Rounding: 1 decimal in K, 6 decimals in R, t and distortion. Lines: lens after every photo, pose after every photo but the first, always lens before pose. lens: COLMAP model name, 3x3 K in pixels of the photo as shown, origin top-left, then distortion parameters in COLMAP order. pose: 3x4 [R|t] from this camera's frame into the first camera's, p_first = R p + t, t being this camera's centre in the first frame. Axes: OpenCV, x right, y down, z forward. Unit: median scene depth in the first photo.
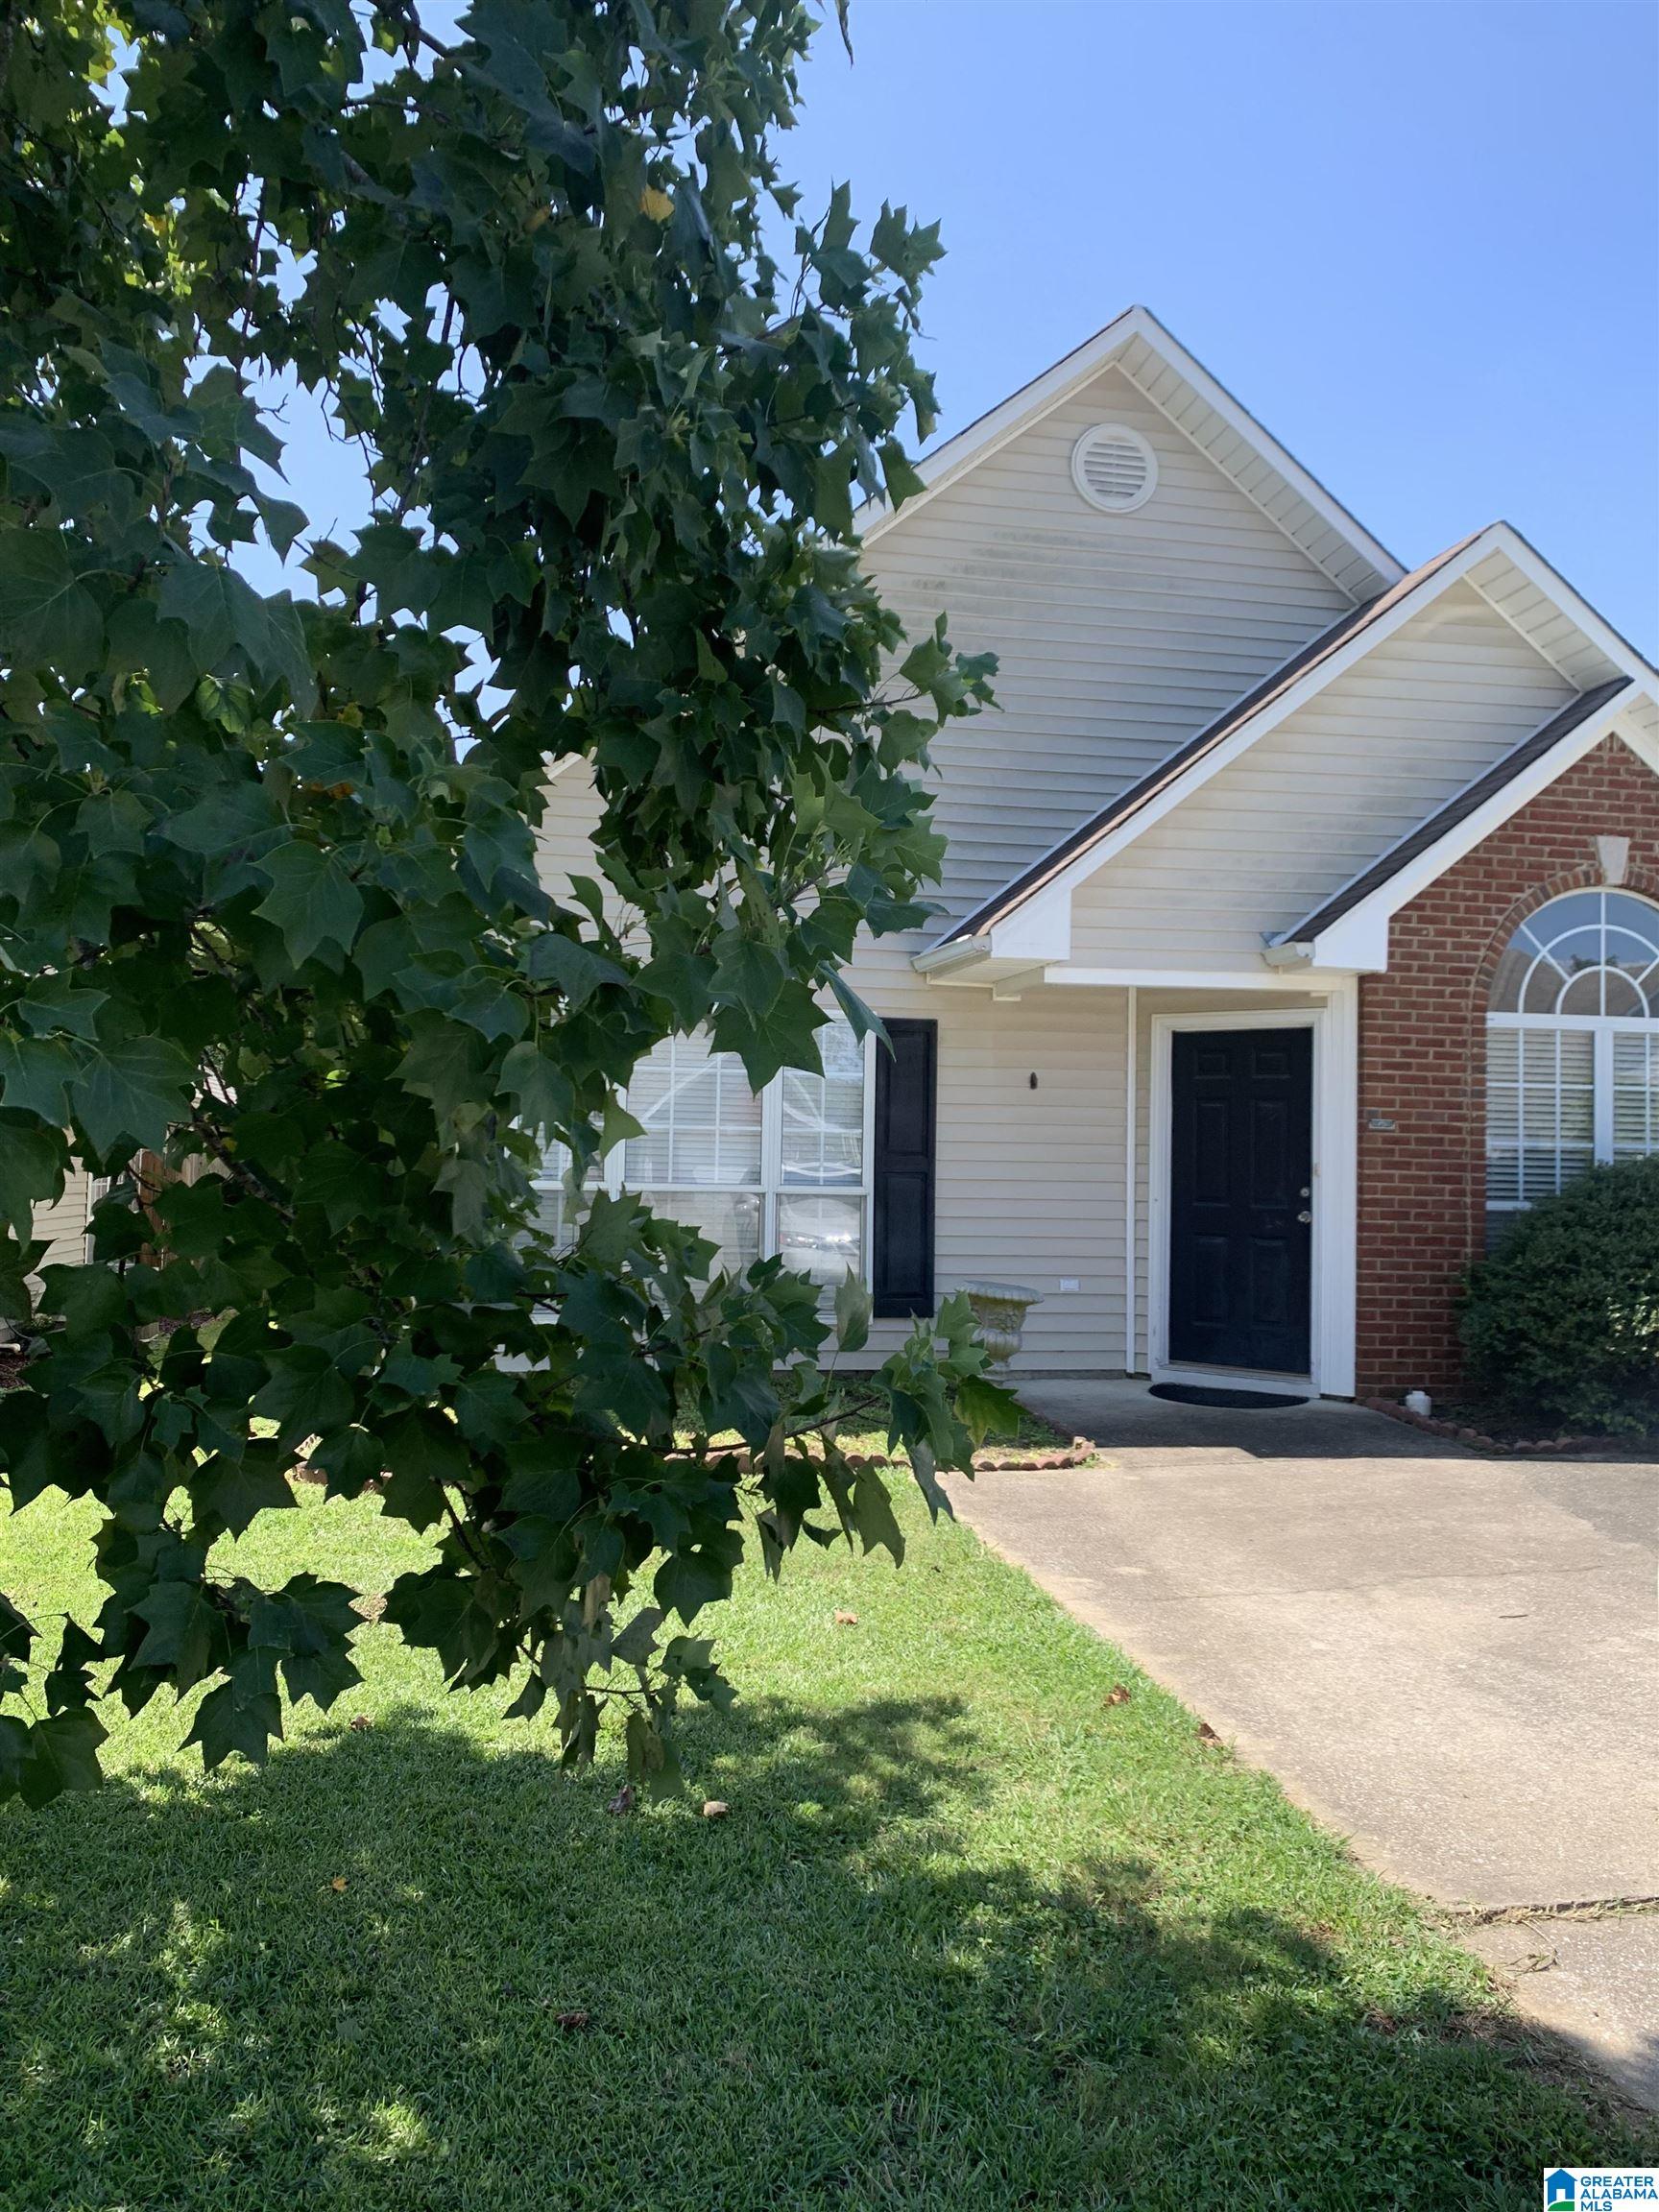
lens RADIAL K [[1663.4, 0, 830.5], [0, 1663.4, 1103.7], [0, 0, 1]] dist [0.119852, -0.015696]
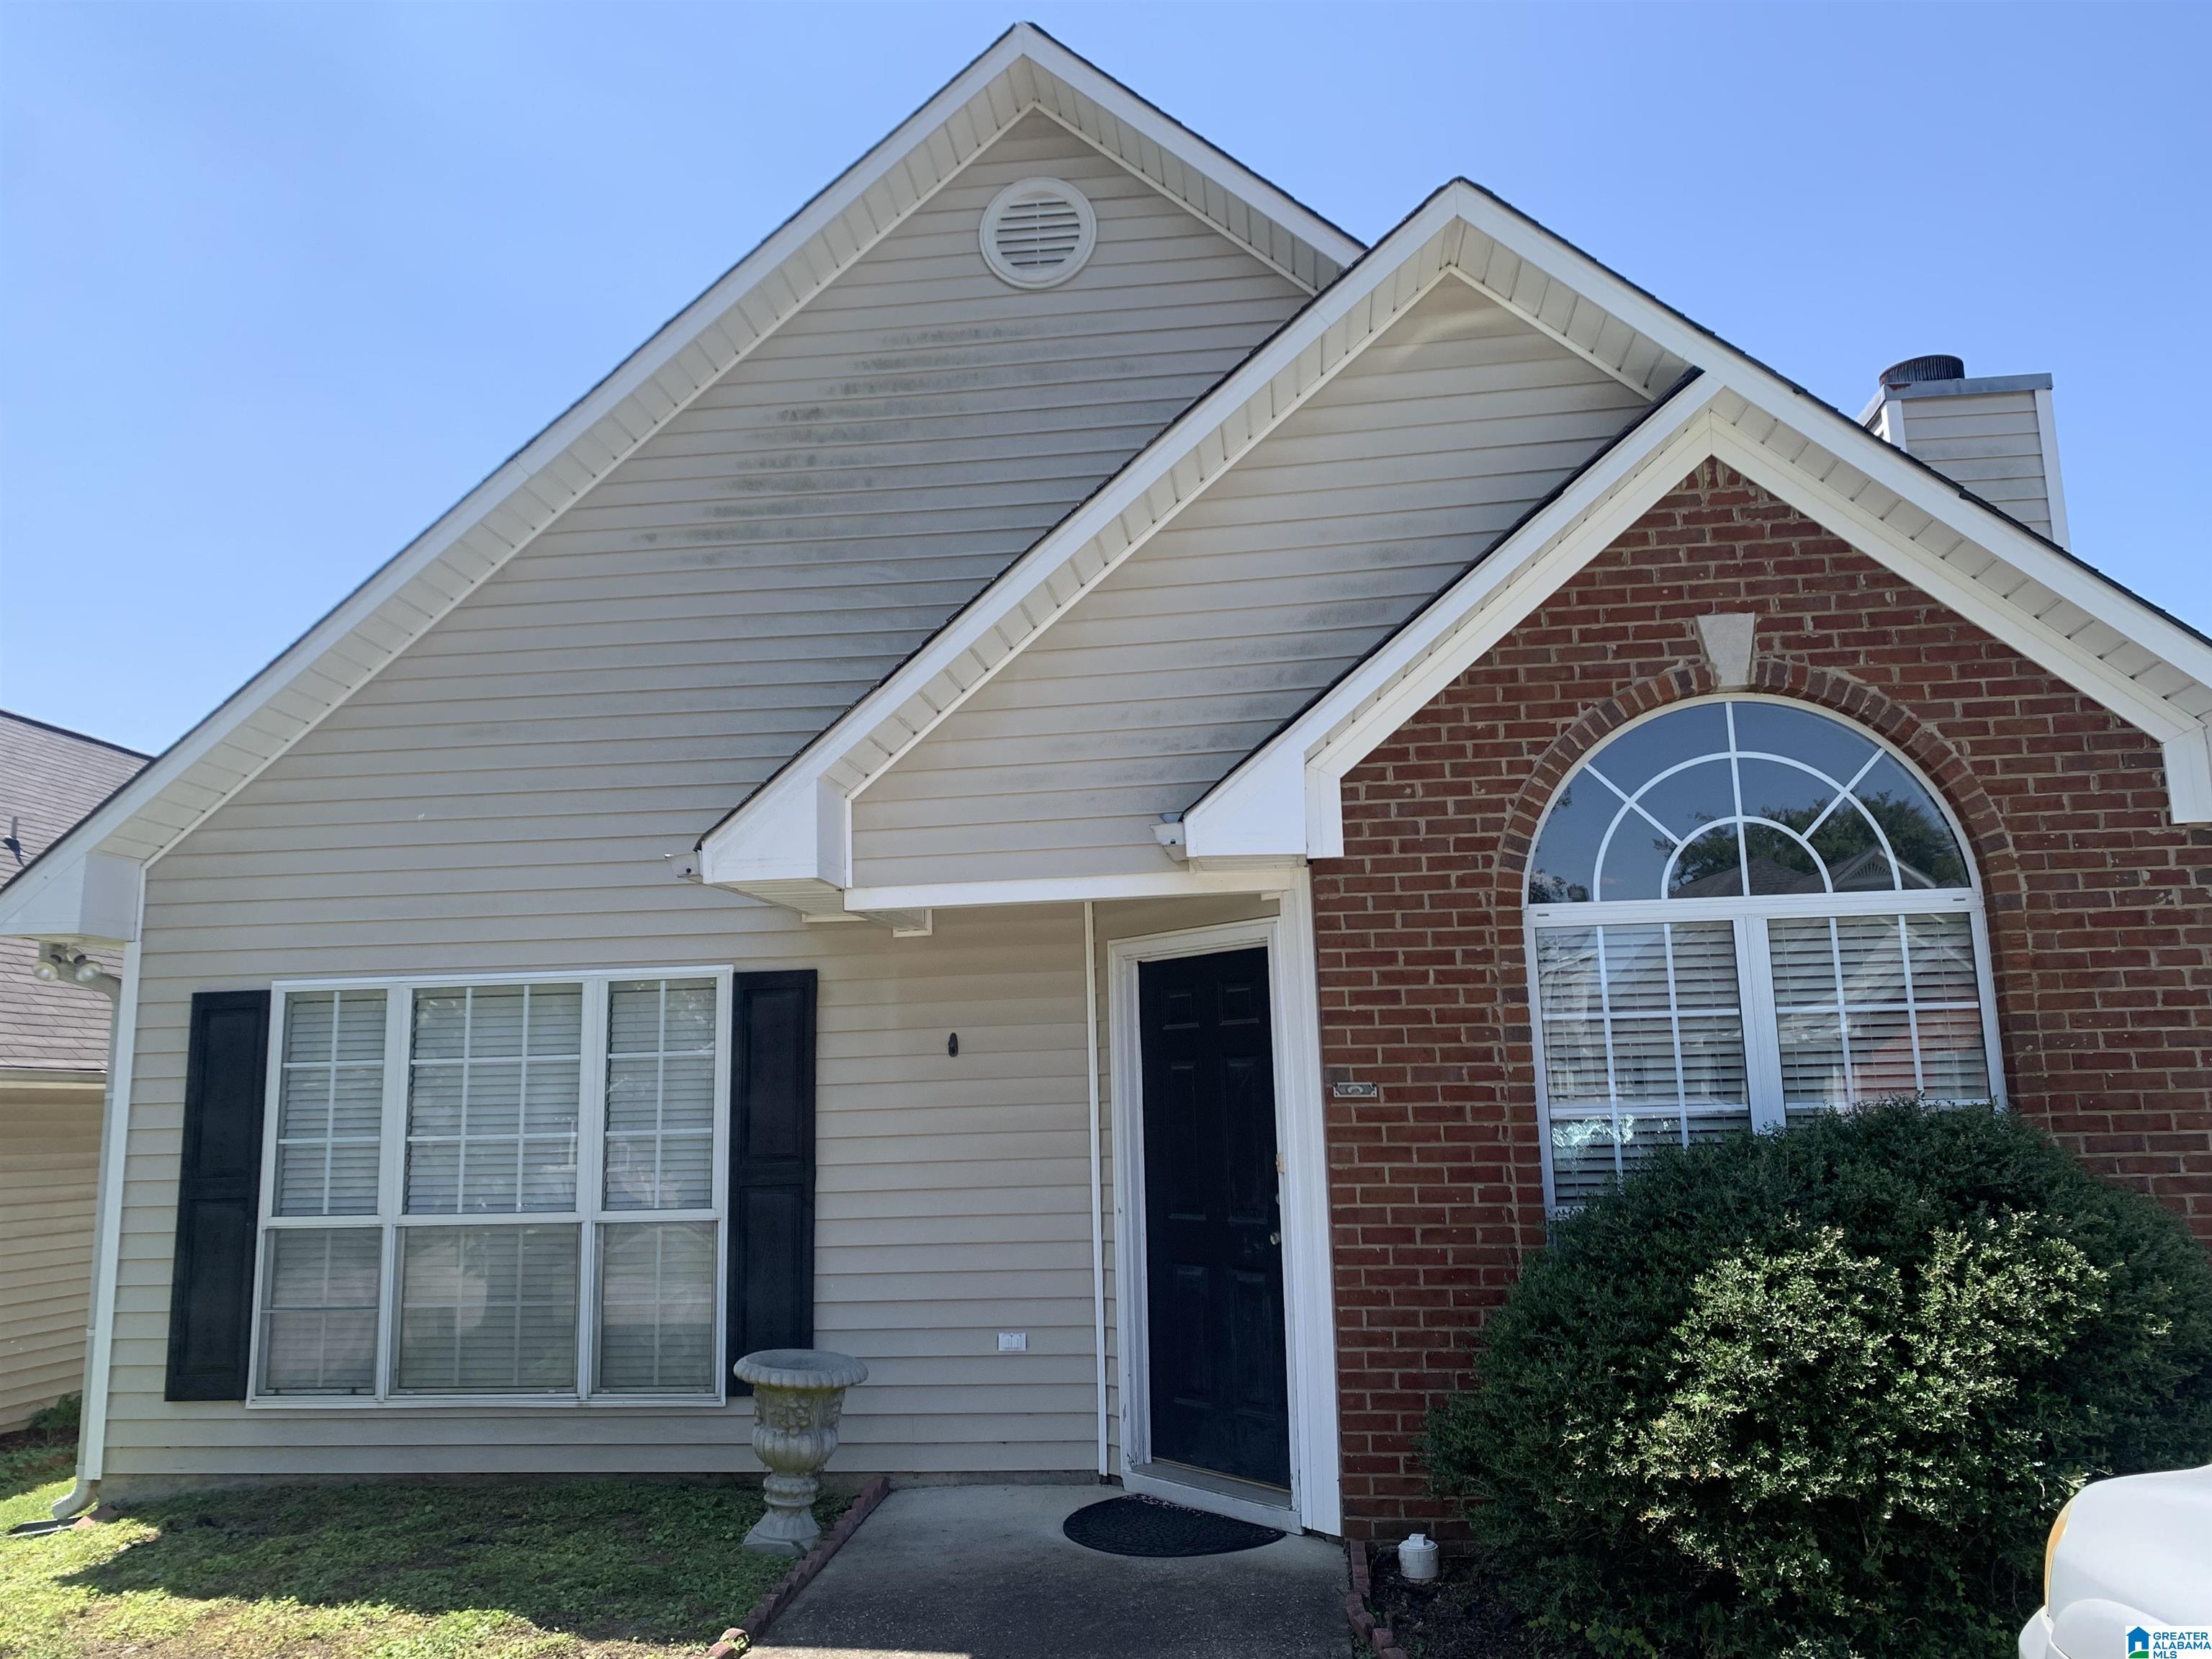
lens RADIAL K [[1663.4, 0, 1099.6], [0, 1663.4, 836.3], [0, 0, 1]] dist [0.119852, -0.015696]
pose [[0.944488, -0.095858, -0.314250, 0.437166], [0.057584, 0.989983, -0.128911, -0.006972], [0.323460, 0.103659, 0.940547, 0.348321]]
